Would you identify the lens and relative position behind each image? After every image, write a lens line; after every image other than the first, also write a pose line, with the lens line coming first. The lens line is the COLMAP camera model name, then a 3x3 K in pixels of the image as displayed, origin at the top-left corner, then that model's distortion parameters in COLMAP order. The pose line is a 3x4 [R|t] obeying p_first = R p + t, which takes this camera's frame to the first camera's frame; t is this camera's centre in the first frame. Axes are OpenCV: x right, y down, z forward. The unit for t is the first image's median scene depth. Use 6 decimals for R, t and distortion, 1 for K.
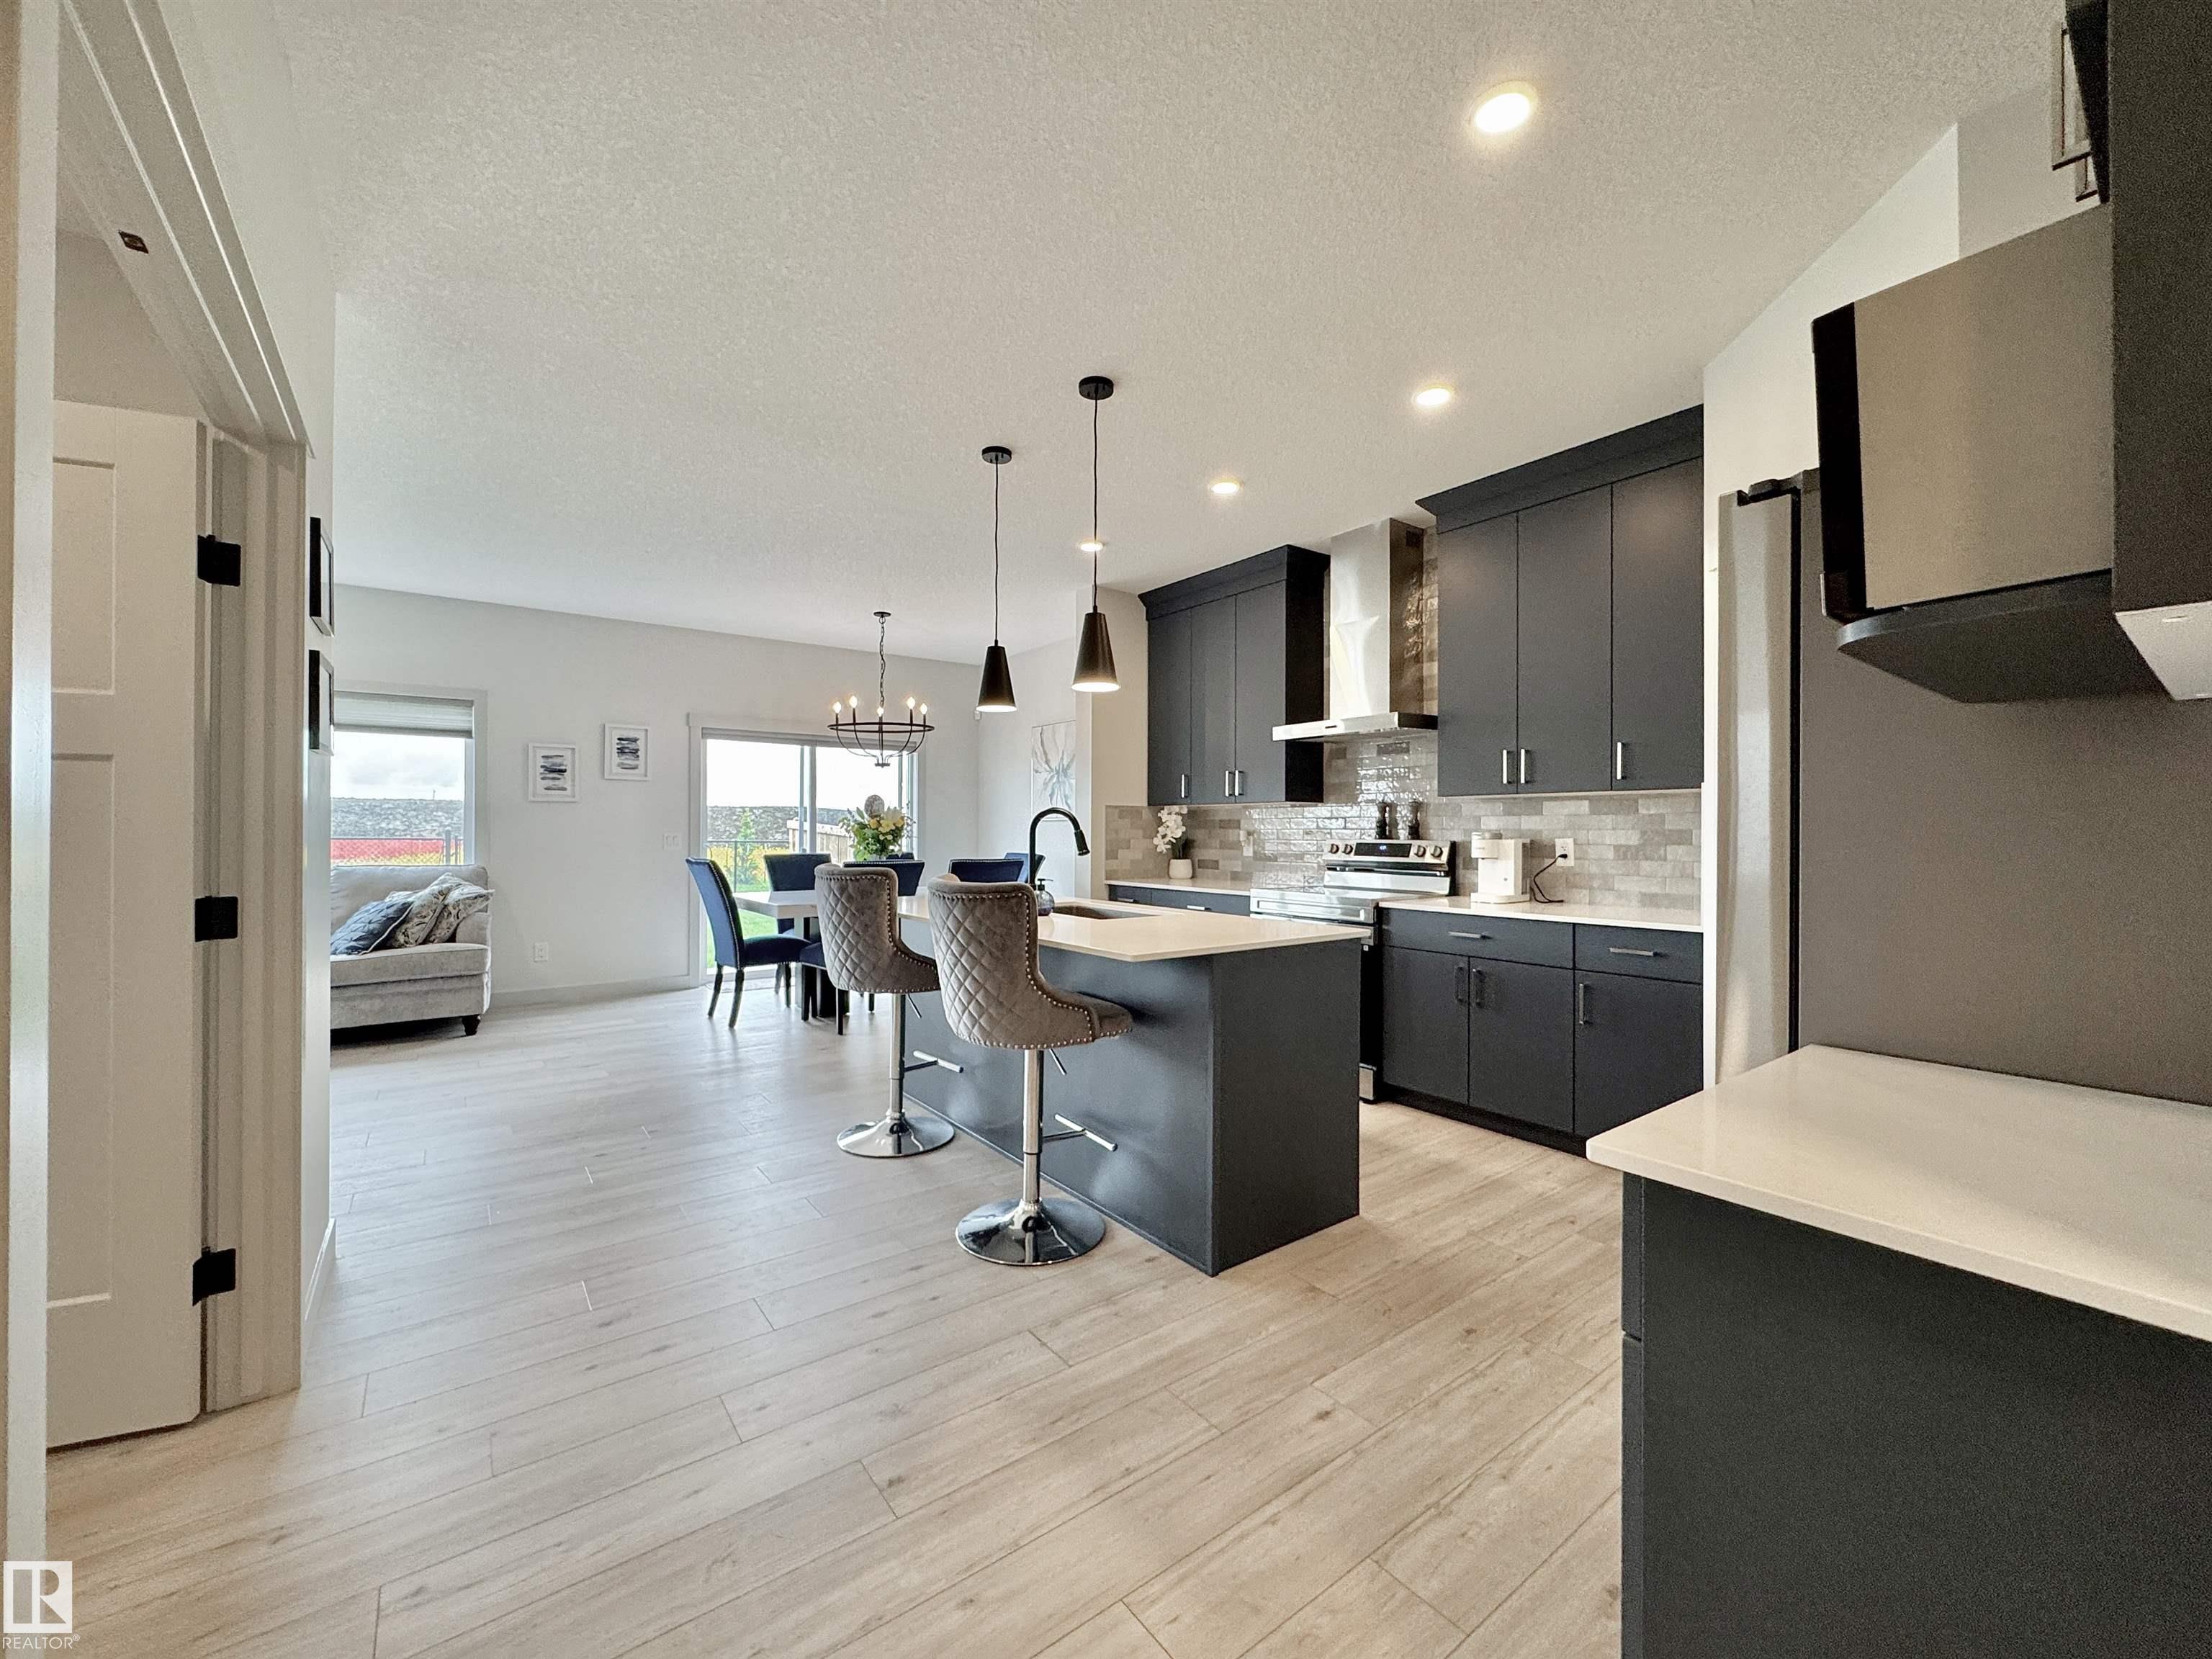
lens RADIAL K [[883.6, 0, 1106.2], [0, 883.6, 826.9], [0, 0, 1]] dist [-0.002534, 0.000229]
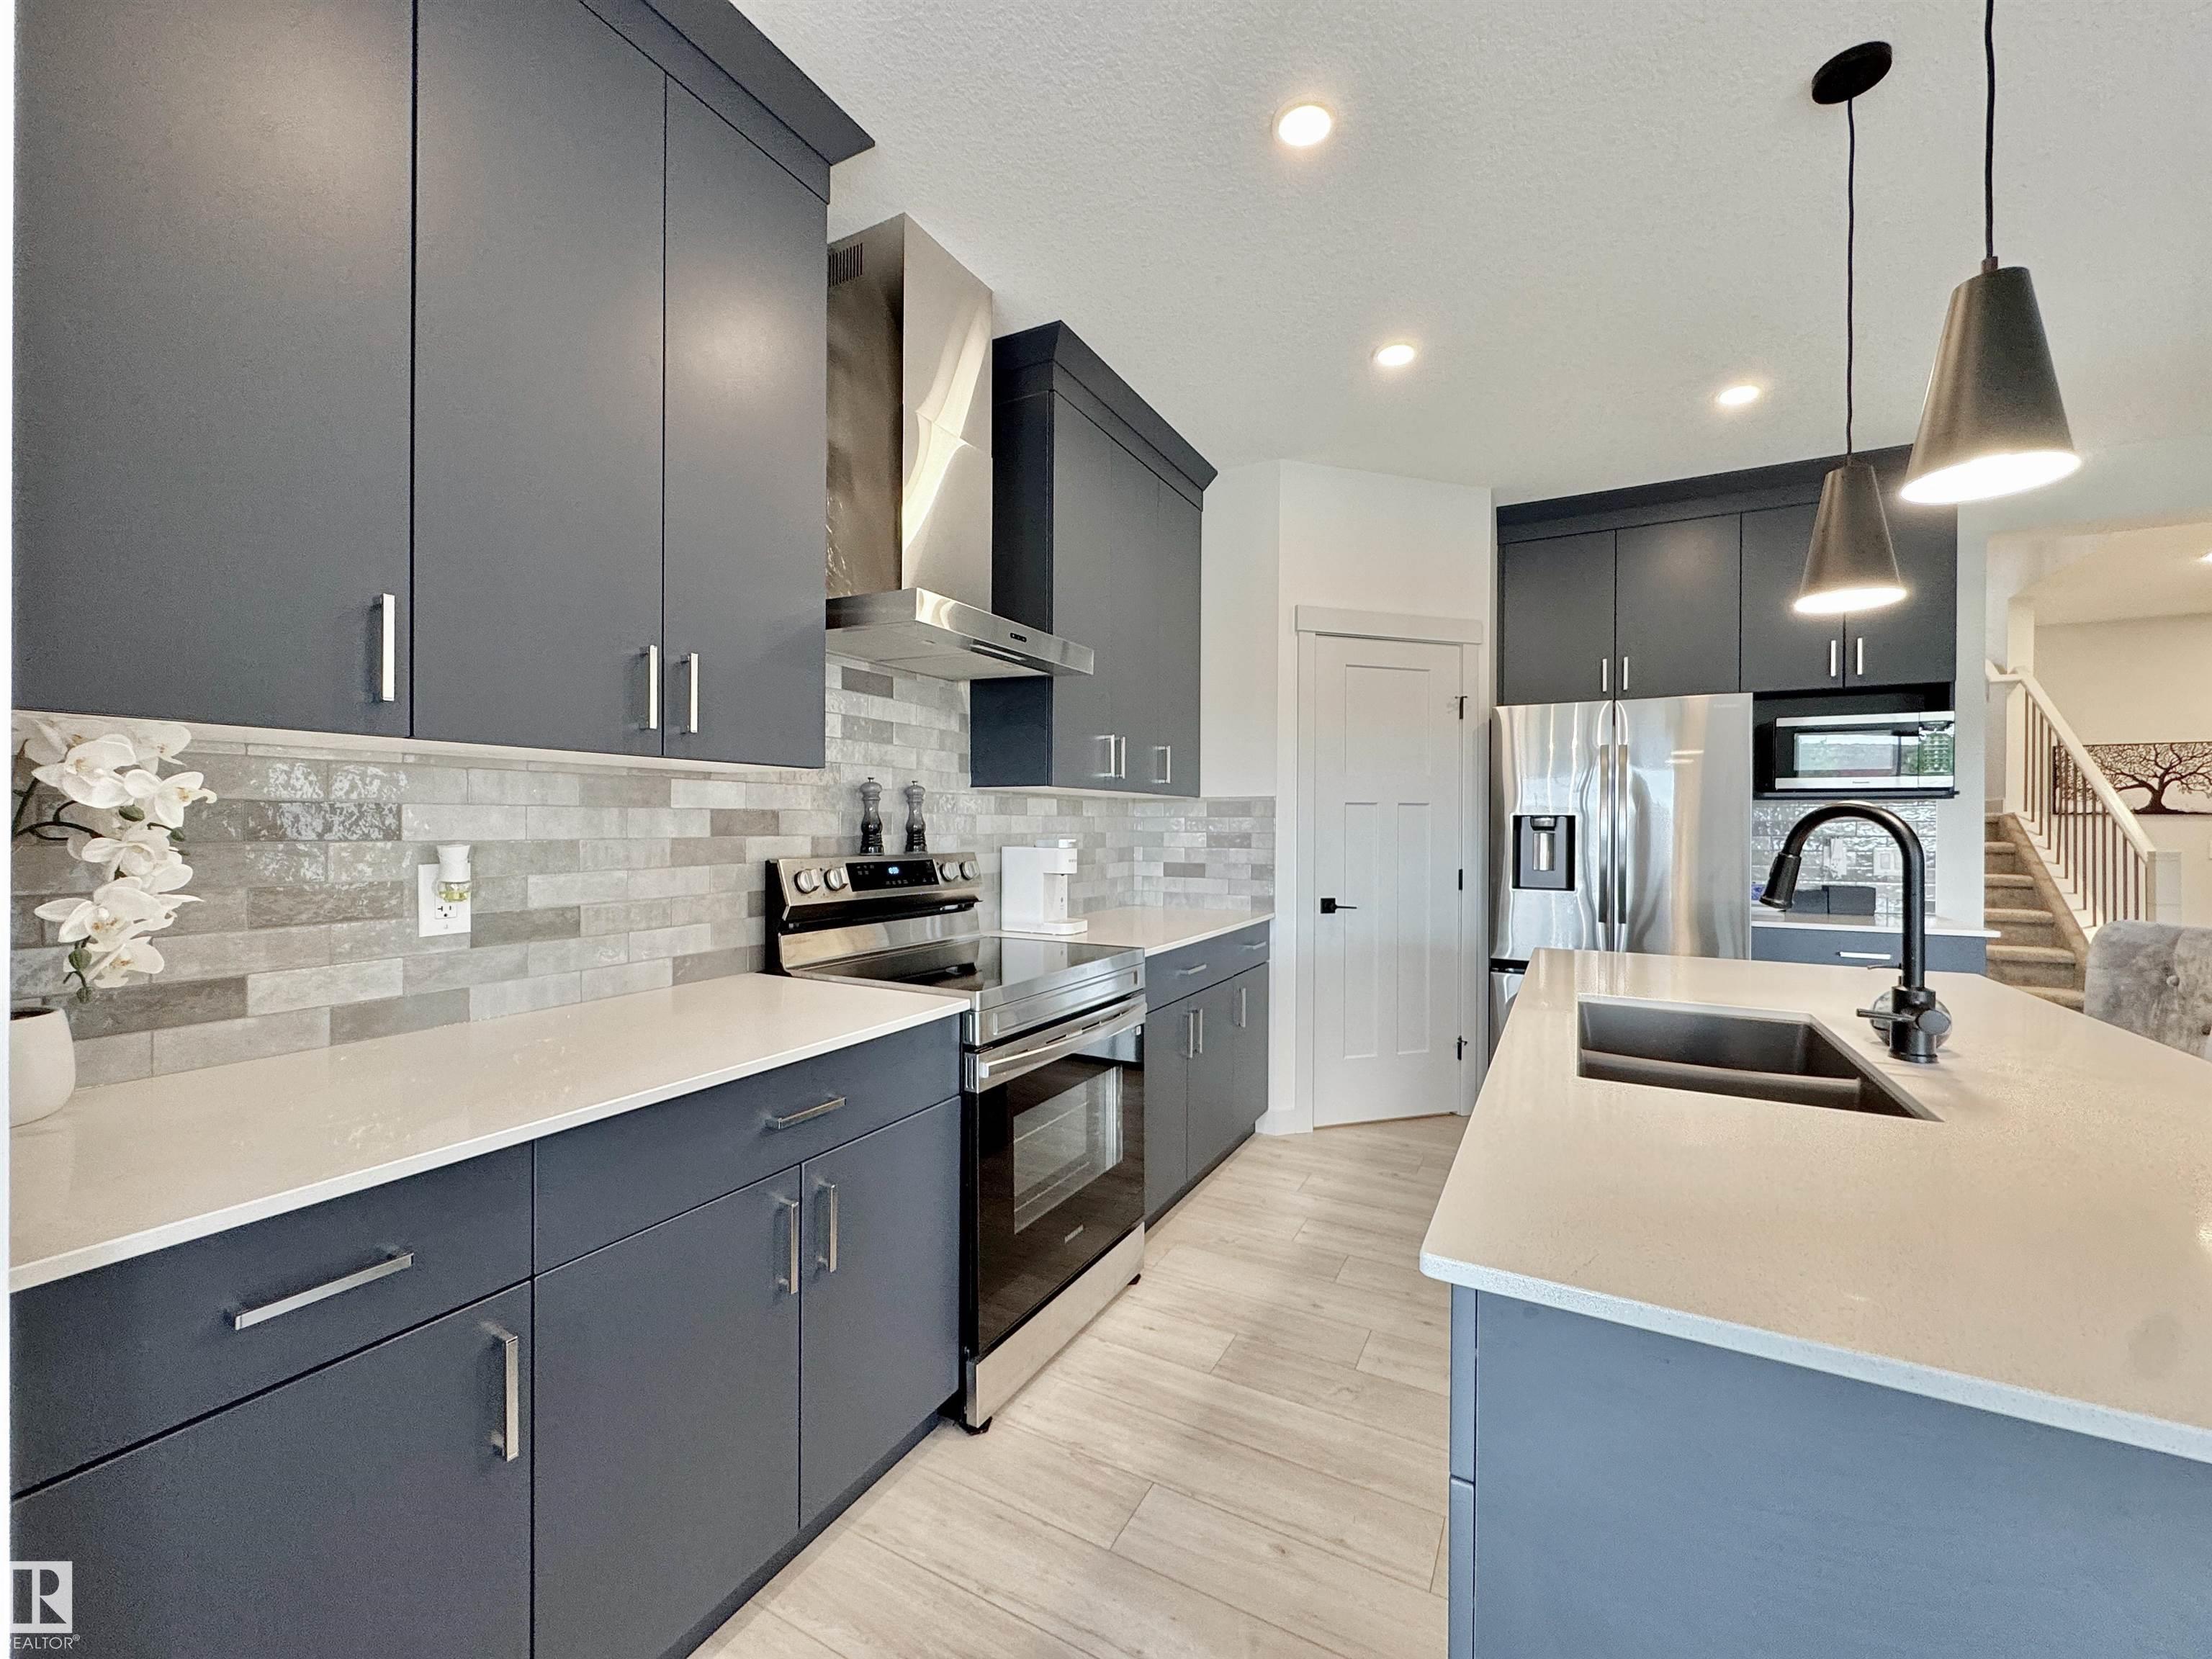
lens RADIAL K [[883.6, 0, 1110.3], [0, 883.6, 824.9], [0, 0, 1]] dist [-0.002534, 0.000229]
pose [[-0.421278, -0.006777, 0.906906, -0.197420], [-0.010596, 0.999941, 0.002550, -0.005557], [-0.906870, -0.008536, -0.421324, 0.994667]]
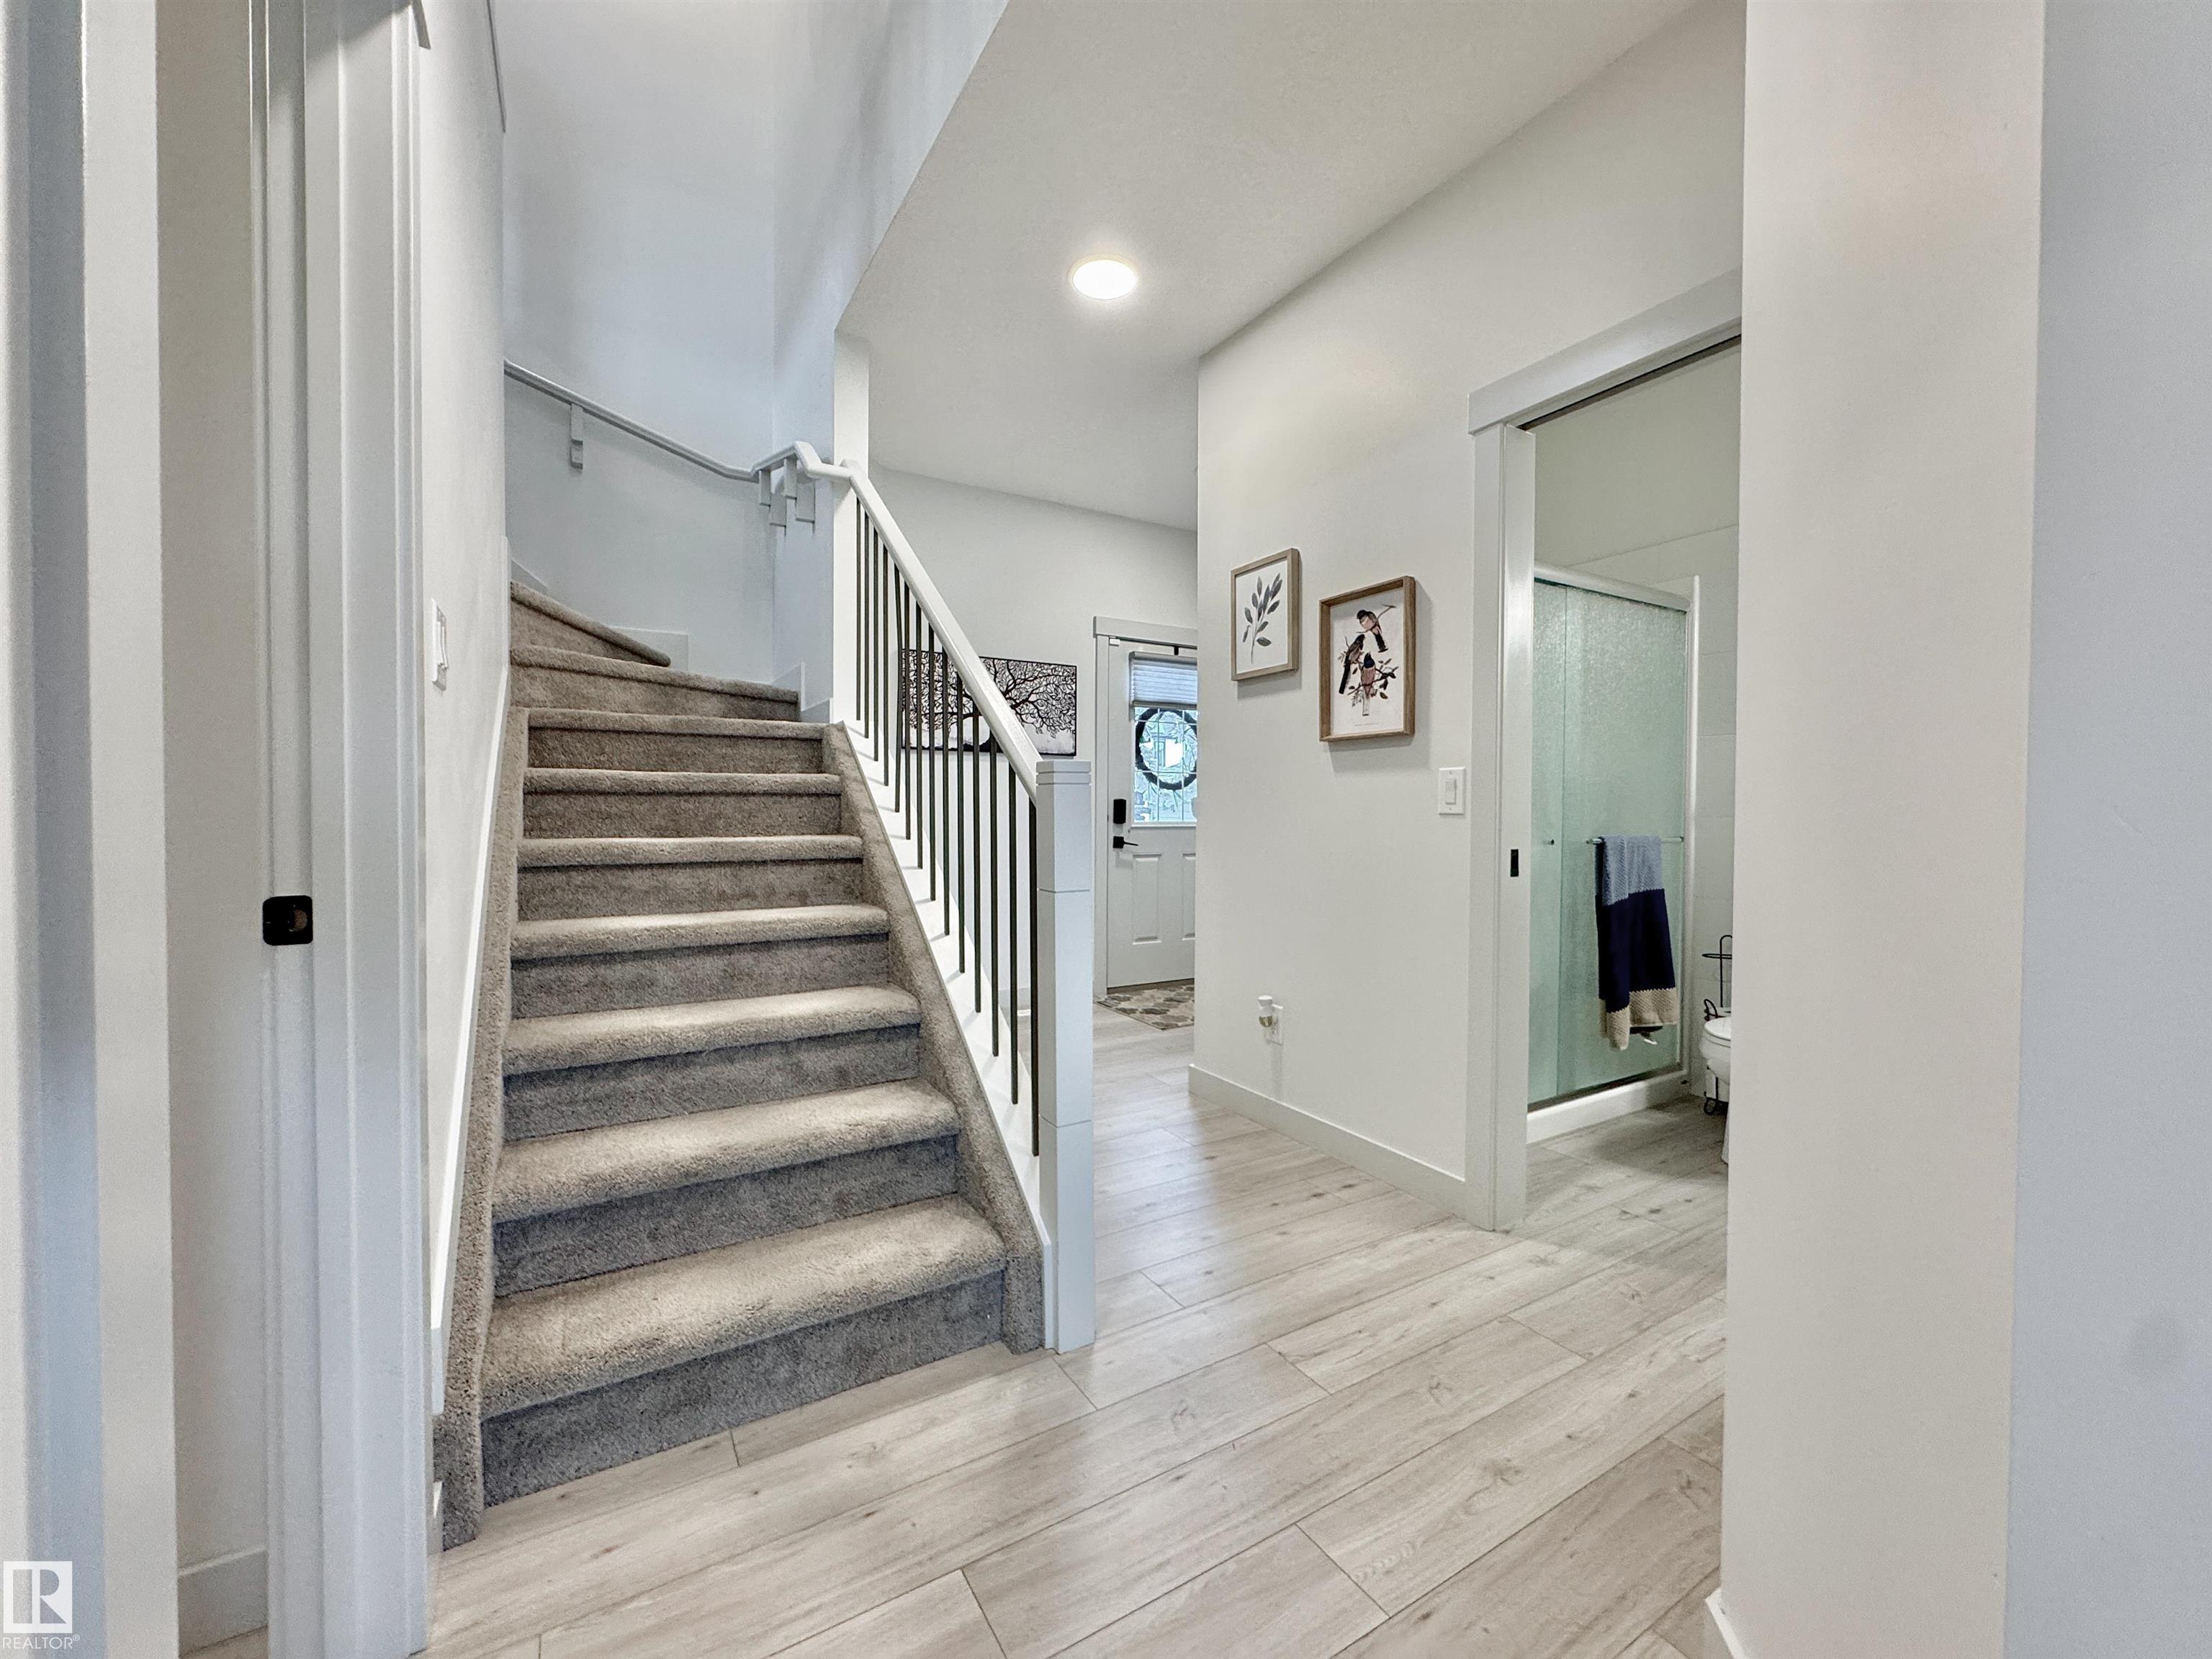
lens RADIAL K [[883.6, 0, 1106.7], [0, 883.6, 826.1], [0, 0, 1]] dist [-0.002534, 0.000229]
pose [[-0.994546, -0.013296, 0.103447, 0.084487], [-0.011359, 0.999749, 0.019292, 0.027828], [-0.103677, 0.018012, -0.994448, 0.085215]]
